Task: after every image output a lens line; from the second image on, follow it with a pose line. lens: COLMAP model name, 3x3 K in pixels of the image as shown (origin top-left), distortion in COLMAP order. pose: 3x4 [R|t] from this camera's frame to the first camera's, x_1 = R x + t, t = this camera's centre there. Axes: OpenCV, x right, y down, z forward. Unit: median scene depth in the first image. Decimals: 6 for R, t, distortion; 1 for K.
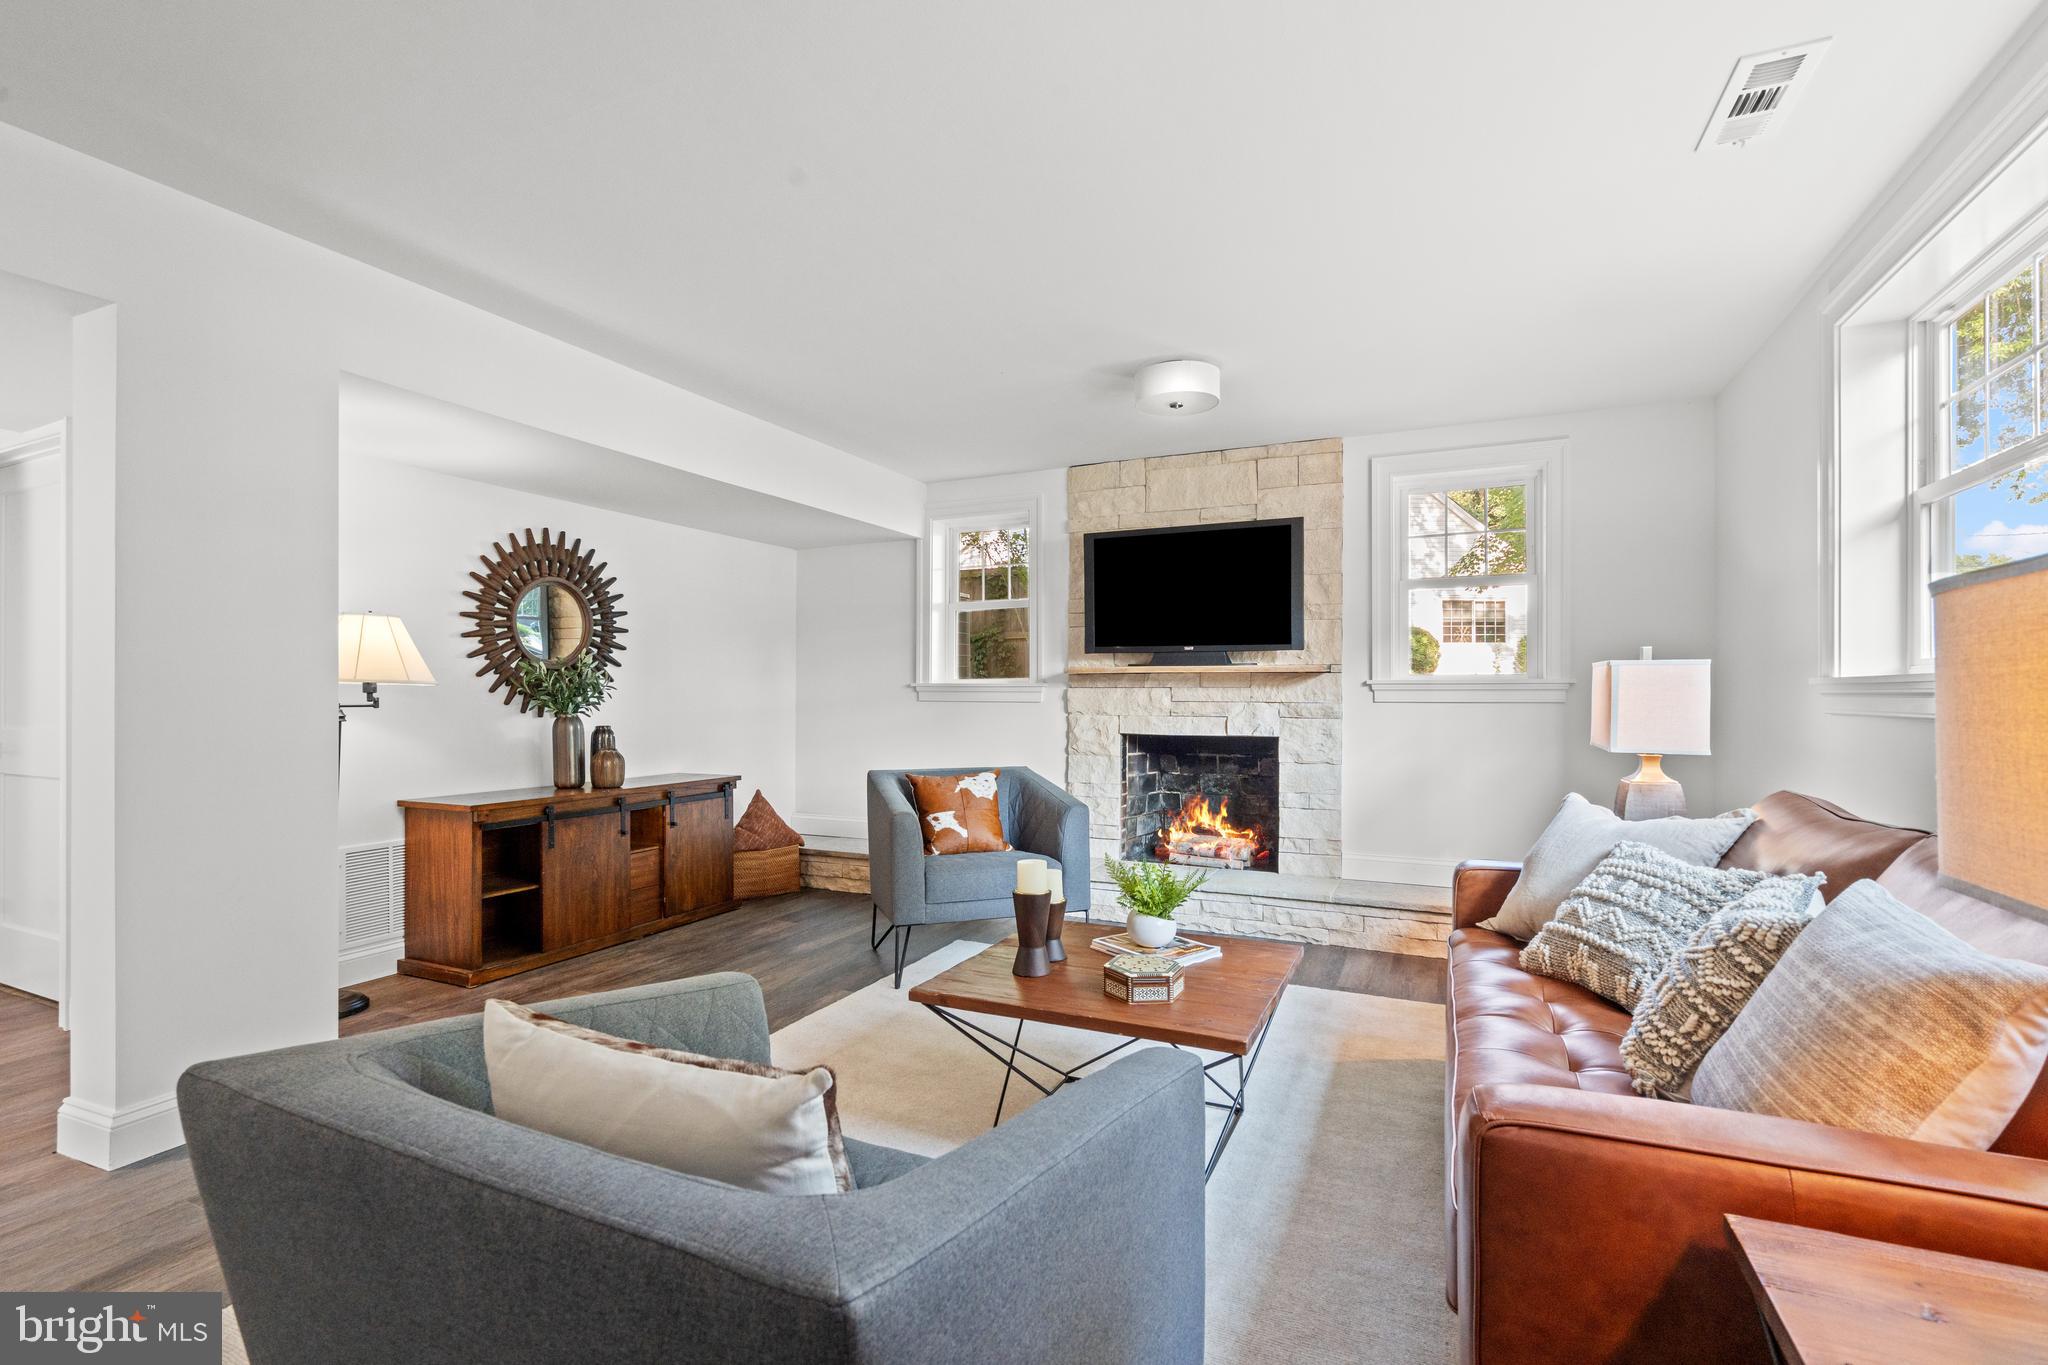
lens RADIAL K [[928.4, 0, 1021.1], [0, 928.4, 693.8], [0, 0, 1]] dist [-0.001319, 0.000935]
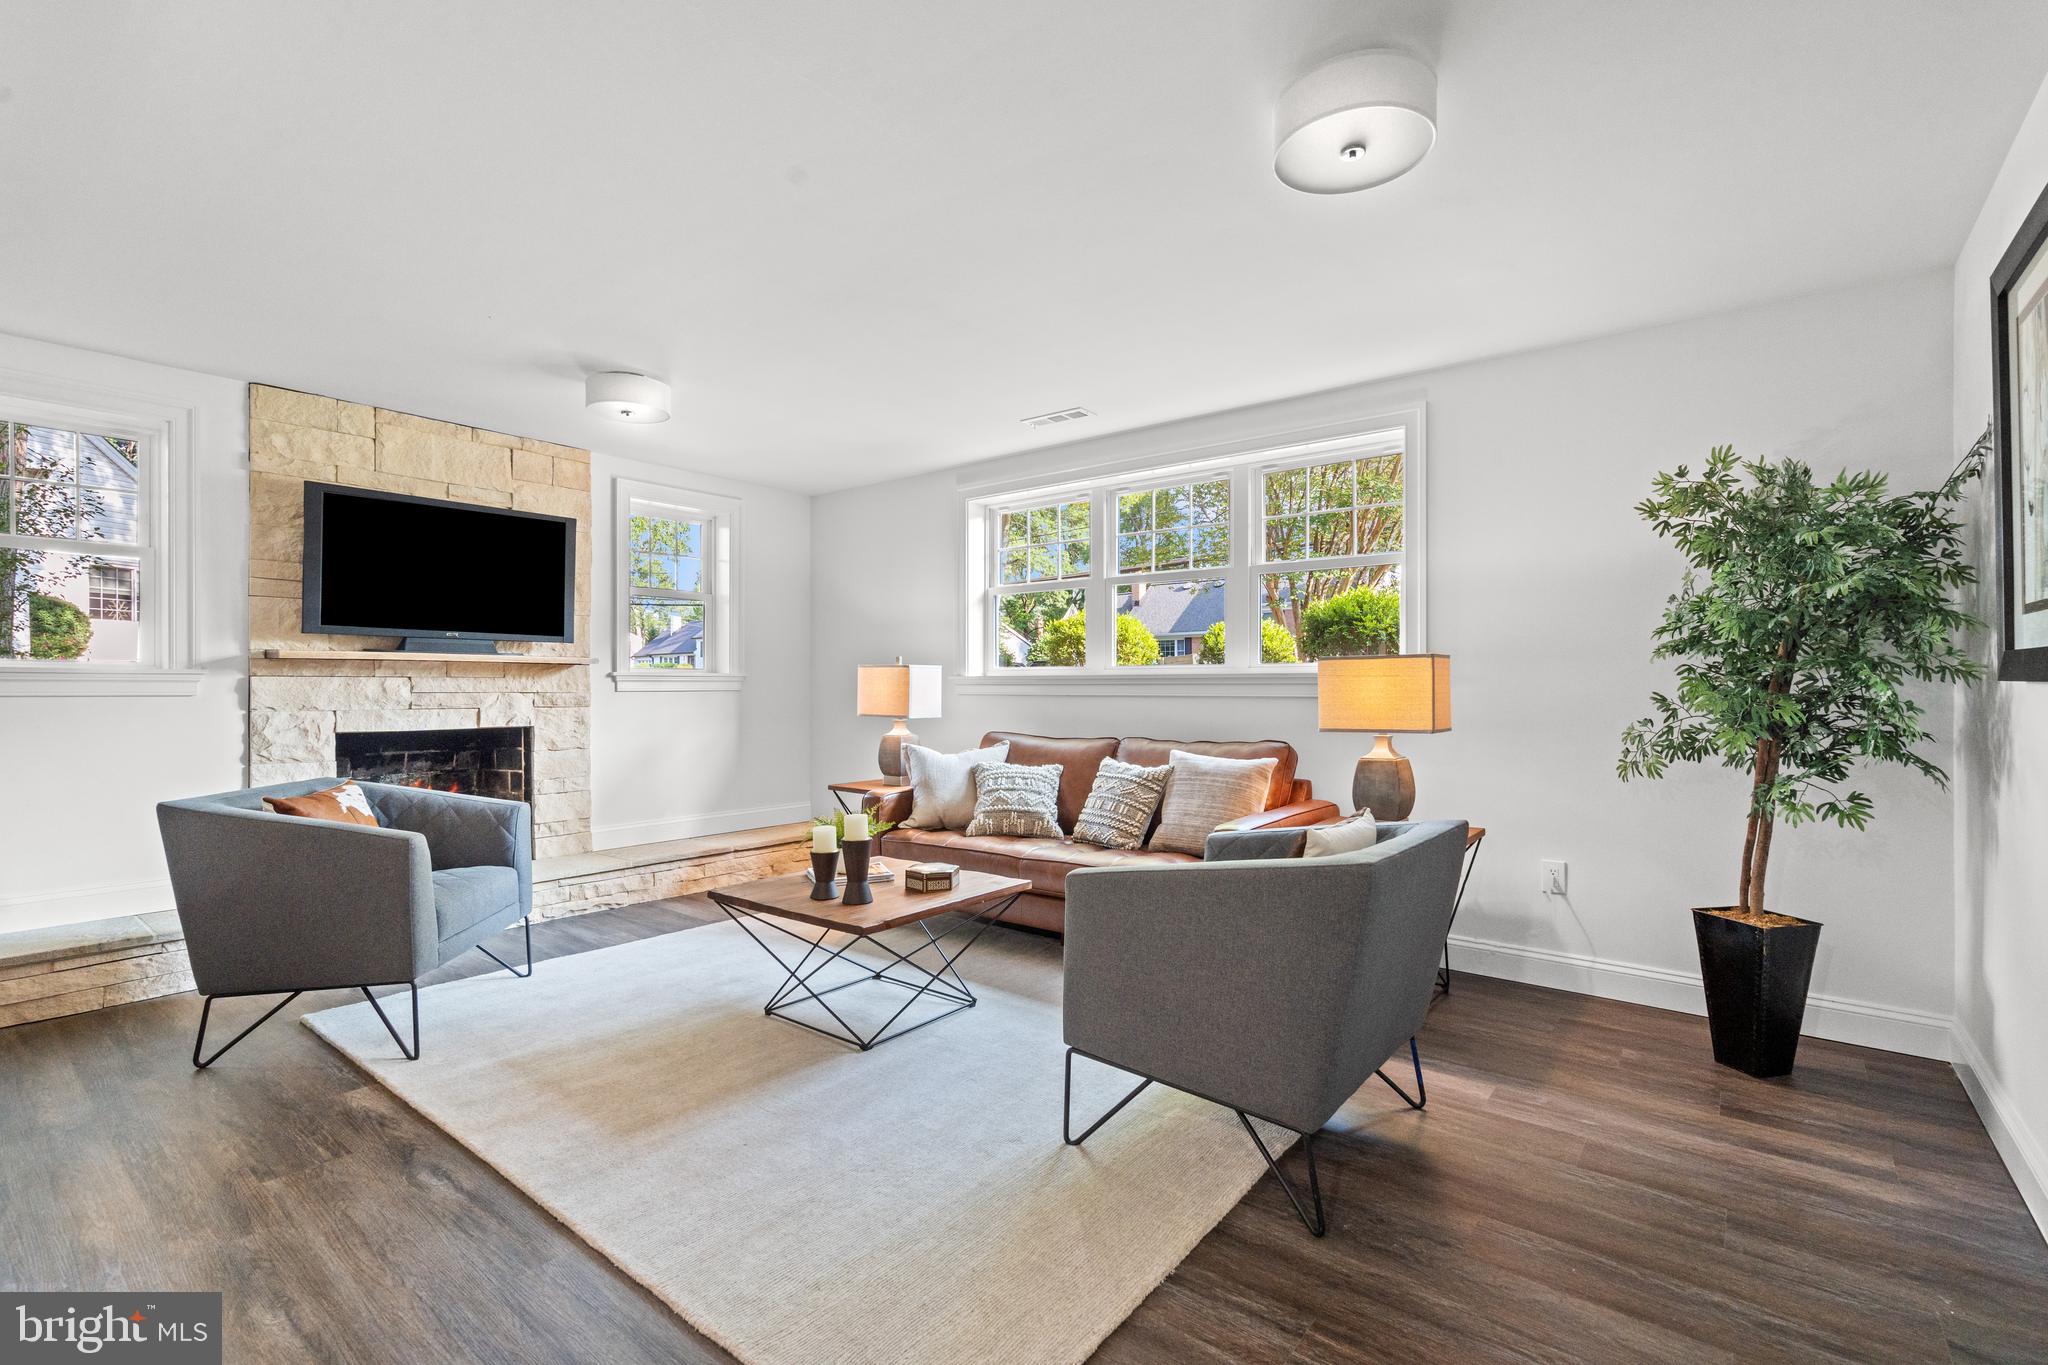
lens RADIAL K [[928.4, 0, 1027.0], [0, 928.4, 681.1], [0, 0, 1]] dist [-0.001319, 0.000935]
pose [[0.222593, 0.003456, 0.974905, -0.609743], [-0.000296, 0.999994, -0.003477, 0.000219], [-0.974911, 0.000485, 0.222593, 0.248811]]
